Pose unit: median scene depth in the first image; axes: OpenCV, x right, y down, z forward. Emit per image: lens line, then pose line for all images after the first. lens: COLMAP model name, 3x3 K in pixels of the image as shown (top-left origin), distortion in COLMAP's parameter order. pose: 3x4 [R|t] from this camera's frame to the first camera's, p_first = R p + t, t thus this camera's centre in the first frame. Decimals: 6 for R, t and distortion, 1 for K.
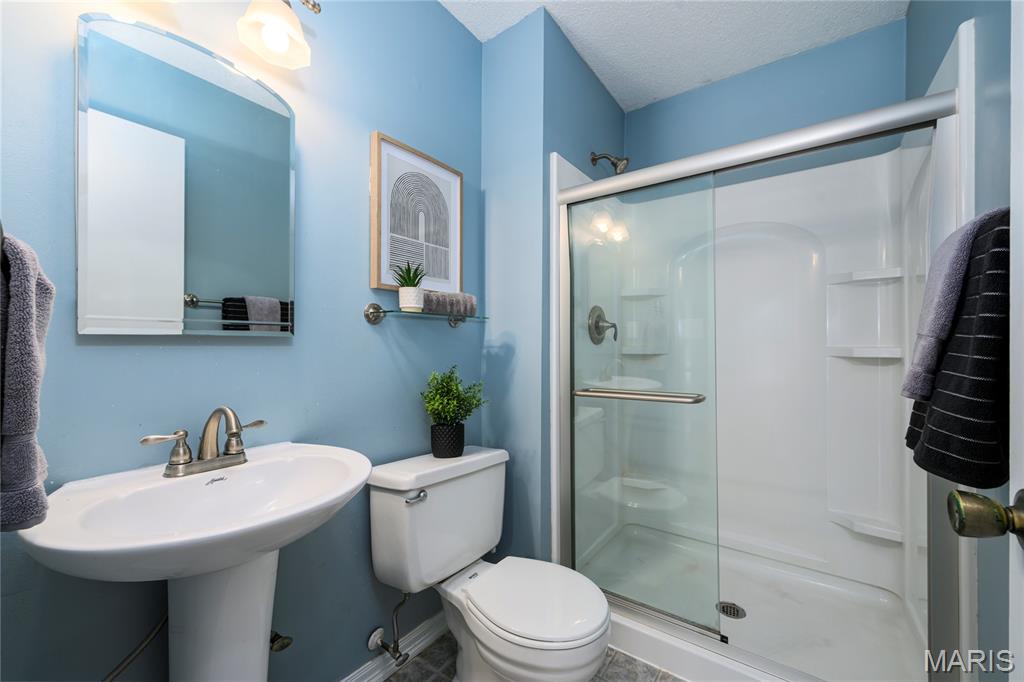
lens RADIAL K [[407.2, 0, 516.5], [0, 407.2, 336.7], [0, 0, 1]] dist [-0.006516, -0.000156]
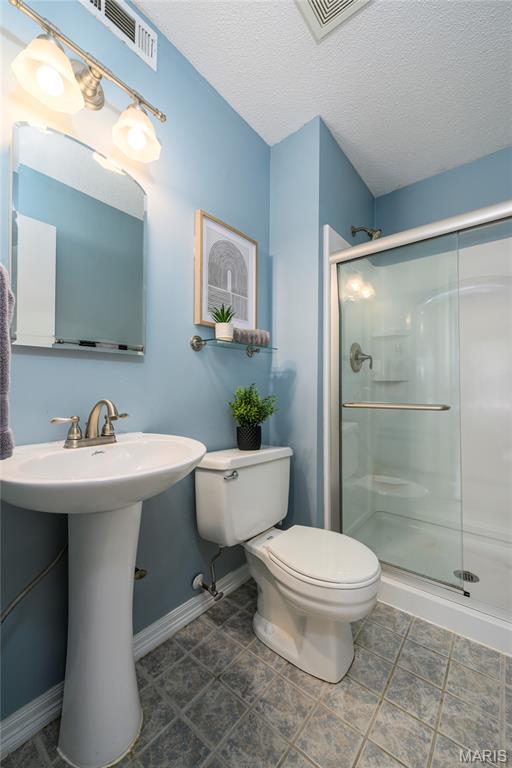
lens RADIAL K [[305.4, 0, 252.1], [0, 305.4, 380.7], [0, 0, 1]] dist [-0.006516, -0.000156]
pose [[0.997533, 0.004787, -0.070034, -0.090293], [-0.005087, 0.999979, -0.004092, 0.070311], [0.070013, 0.004439, 0.997536, -0.007807]]
